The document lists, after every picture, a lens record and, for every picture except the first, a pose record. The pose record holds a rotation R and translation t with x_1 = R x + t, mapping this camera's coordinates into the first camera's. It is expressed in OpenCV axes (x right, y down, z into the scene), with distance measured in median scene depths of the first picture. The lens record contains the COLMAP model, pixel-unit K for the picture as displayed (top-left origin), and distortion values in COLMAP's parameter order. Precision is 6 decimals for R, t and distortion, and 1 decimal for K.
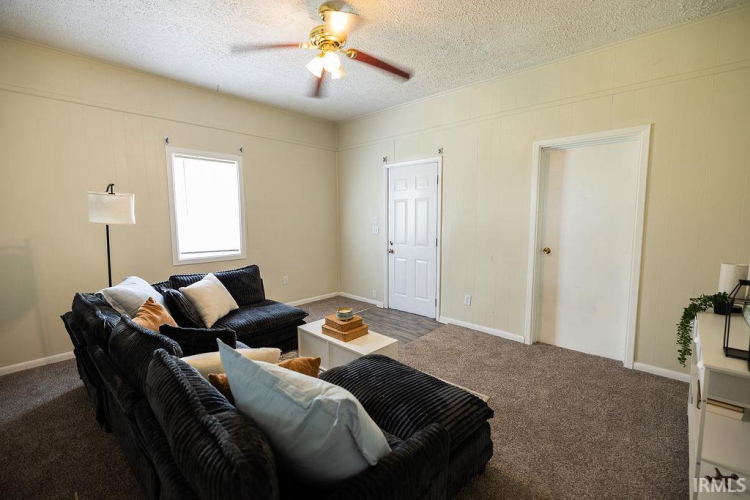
lens RADIAL K [[324.1, 0, 376.0], [0, 324.1, 248.3], [0, 0, 1]] dist [0.001617, 0.000212]
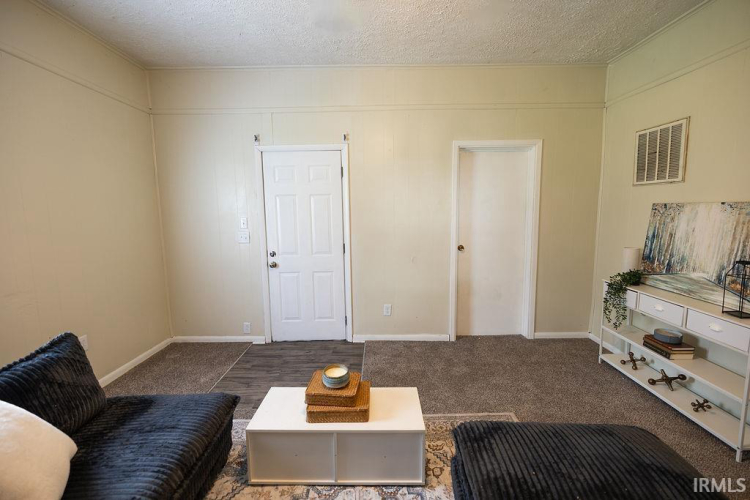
lens RADIAL K [[324.1, 0, 376.0], [0, 324.1, 248.3], [0, 0, 1]] dist [0.001617, 0.000212]
pose [[0.738822, -0.084209, 0.668618, -0.346313], [0.079413, 0.996128, 0.037706, -0.048772], [-0.669205, 0.025239, 0.742649, 0.377842]]
